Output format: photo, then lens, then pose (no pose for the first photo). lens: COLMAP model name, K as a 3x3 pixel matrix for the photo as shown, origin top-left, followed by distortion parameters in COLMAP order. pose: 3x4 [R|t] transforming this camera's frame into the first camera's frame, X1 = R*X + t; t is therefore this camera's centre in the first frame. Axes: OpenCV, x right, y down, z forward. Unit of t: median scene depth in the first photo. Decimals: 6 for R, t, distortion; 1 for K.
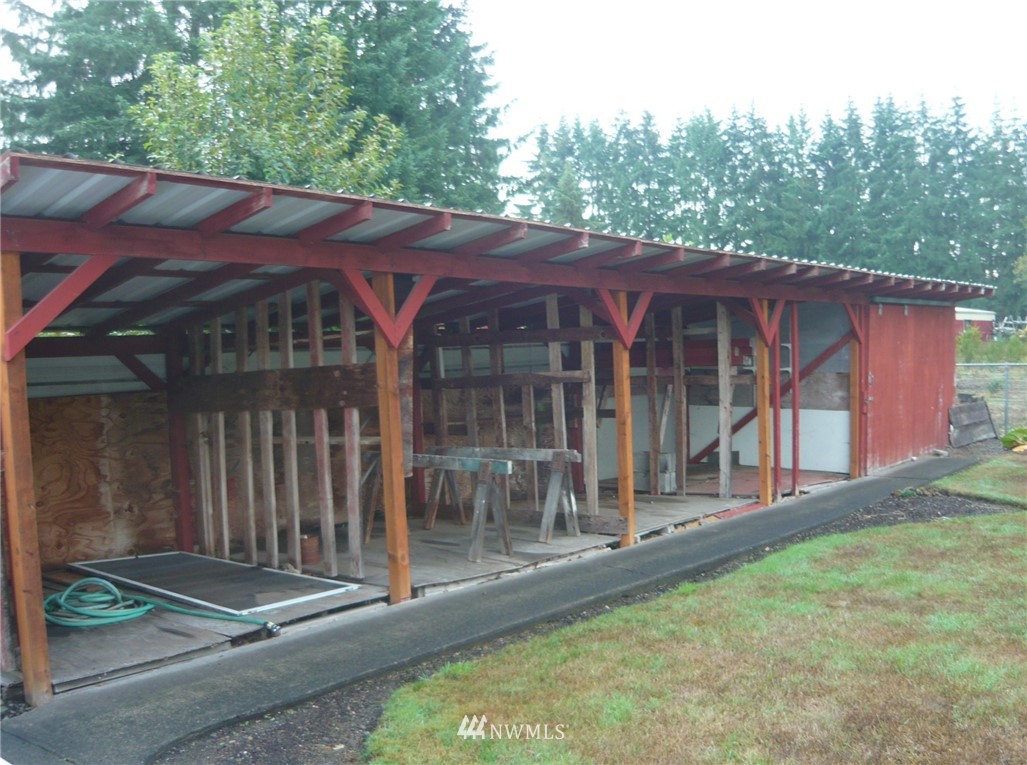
lens RADIAL K [[1035.5, 0, 513.5], [0, 1035.5, 382.5], [0, 0, 1]] dist [-0.150096, 0.053872]
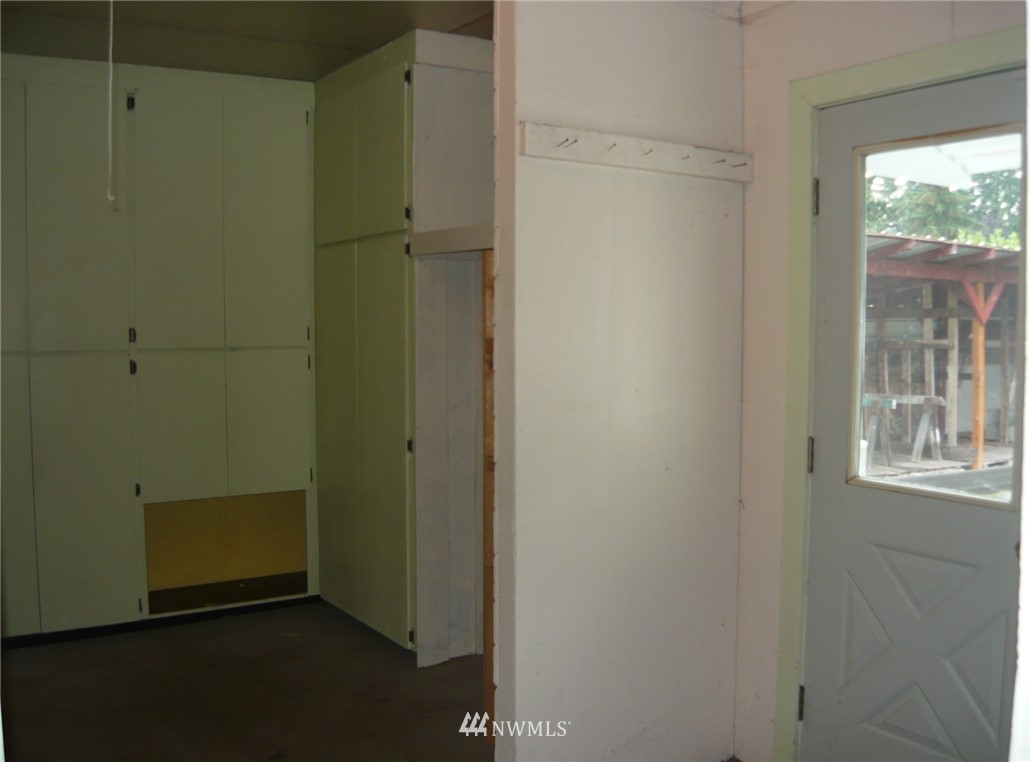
lens RADIAL K [[1051.2, 0, 515.5], [0, 1051.2, 381.0], [0, 0, 1]] dist [-0.139150, 0.006013]
pose [[0.945722, 0.040690, -0.322420, -0.035276], [-0.031985, 0.998968, 0.032252, 0.017282], [0.323400, -0.020189, 0.946047, -0.463471]]
